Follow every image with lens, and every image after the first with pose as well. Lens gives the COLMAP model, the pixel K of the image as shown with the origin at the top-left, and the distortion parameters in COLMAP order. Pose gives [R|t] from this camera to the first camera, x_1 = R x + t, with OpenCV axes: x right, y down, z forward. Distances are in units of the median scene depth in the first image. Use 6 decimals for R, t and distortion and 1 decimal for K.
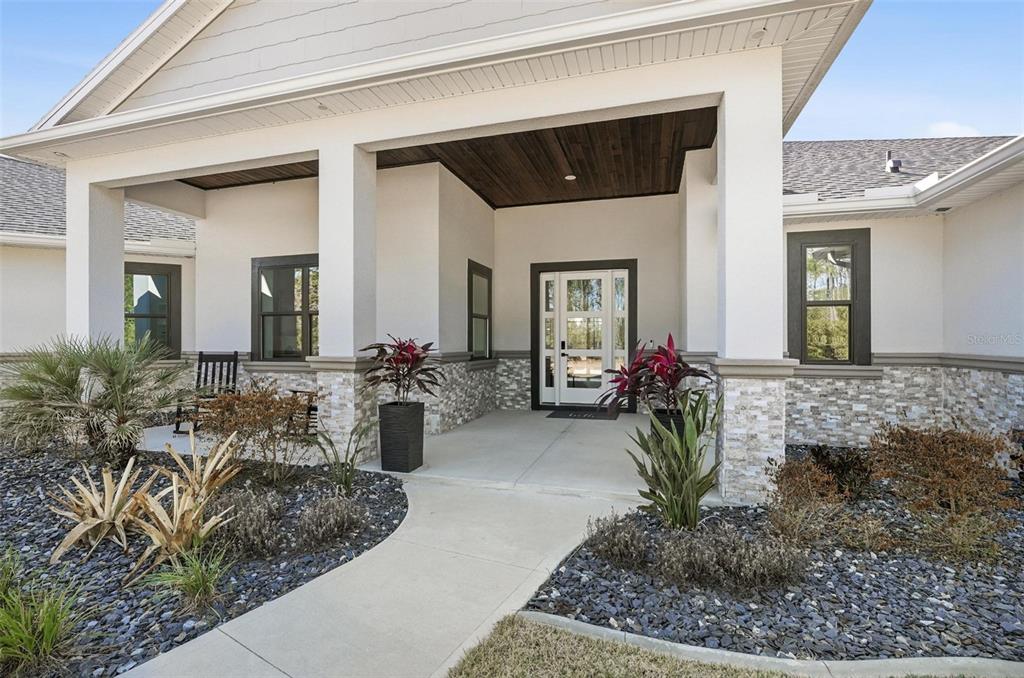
lens RADIAL K [[475.7, 0, 512.0], [0, 475.7, 339.0], [0, 0, 1]] dist [0.000180, -0.000056]
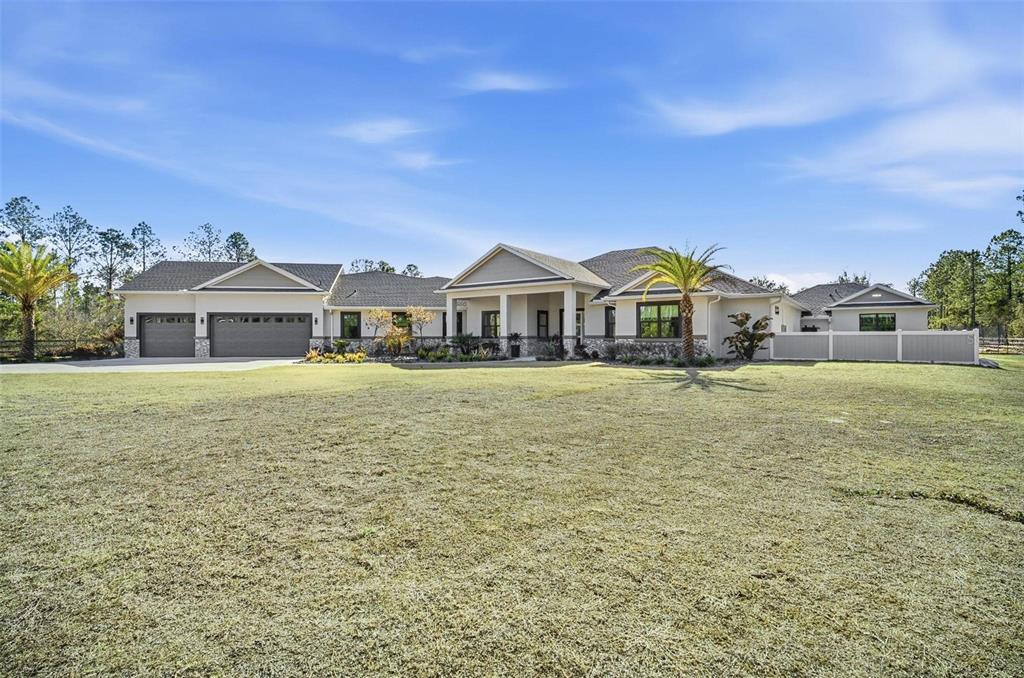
lens RADIAL K [[482.9, 0, 512.0], [0, 482.9, 339.0], [0, 0, 1]] dist [-0.002024, 0.000104]
pose [[0.945575, -0.001235, -0.325402, 1.050303], [0.004557, 0.999945, 0.009450, 0.015063], [0.325372, -0.010418, 0.945529, -2.892376]]
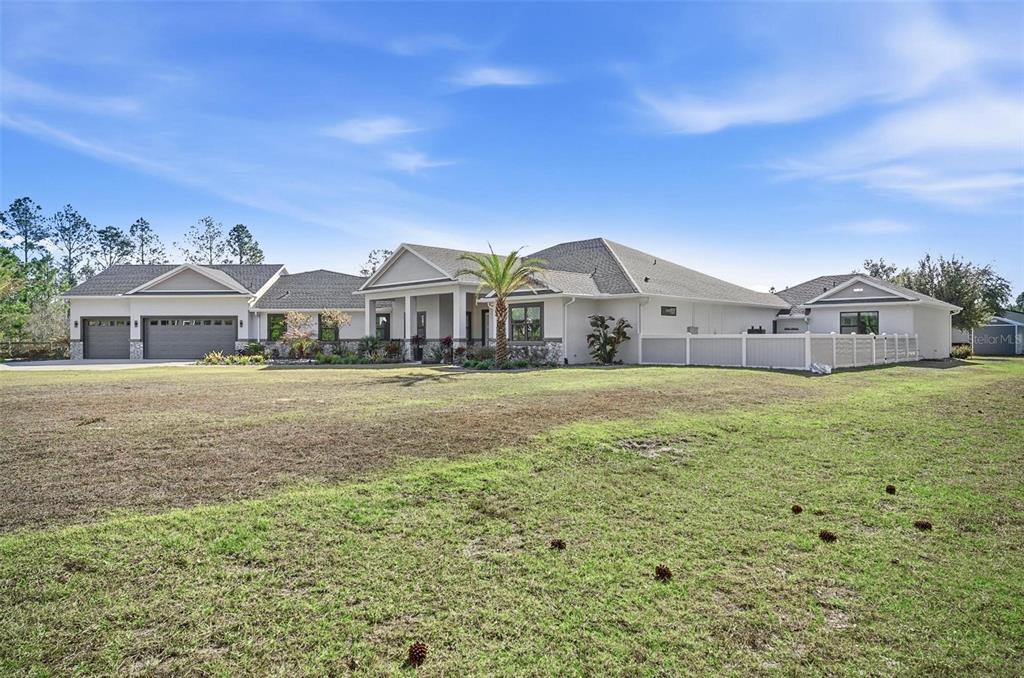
lens RADIAL K [[608.4, 0, 512.0], [0, 608.4, 339.0], [0, 0, 1]] dist [0.005076, -0.000110]
pose [[0.879168, -0.002044, -0.476507, 2.662895], [0.005382, 0.999970, 0.005641, 0.006922], [0.476481, -0.007524, 0.879153, -3.000989]]
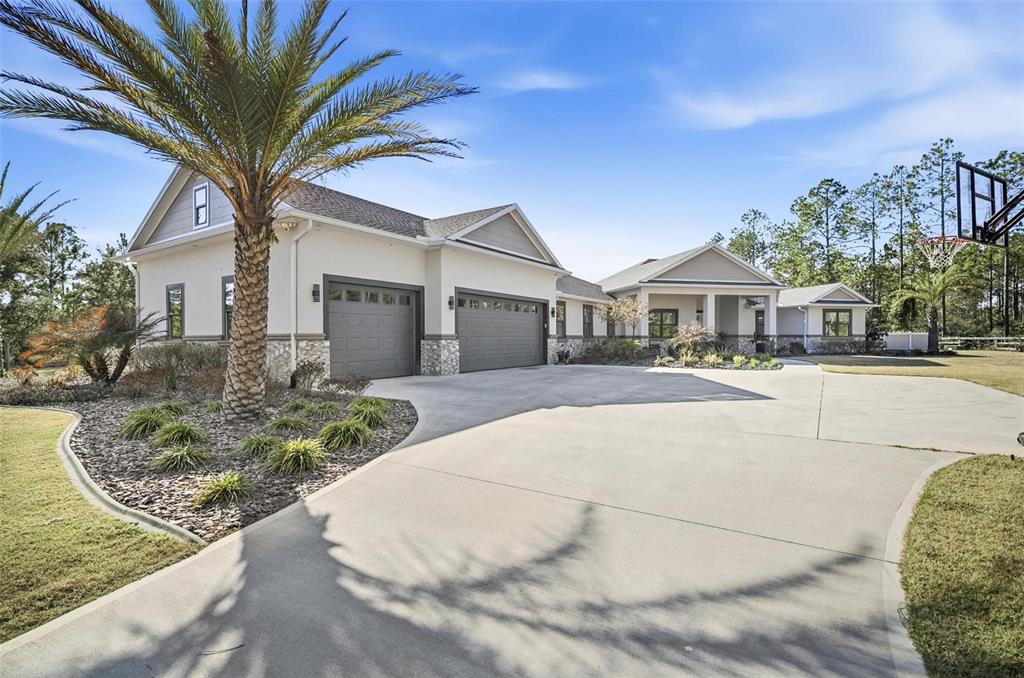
lens RADIAL K [[475.7, 0, 512.0], [0, 475.7, 339.0], [0, 0, 1]] dist [0.000180, -0.000056]
pose [[0.869139, -0.005117, 0.494542, -3.521525], [0.000490, 0.999955, 0.009486, 0.021185], [-0.494568, -0.008003, 0.869102, -1.776571]]
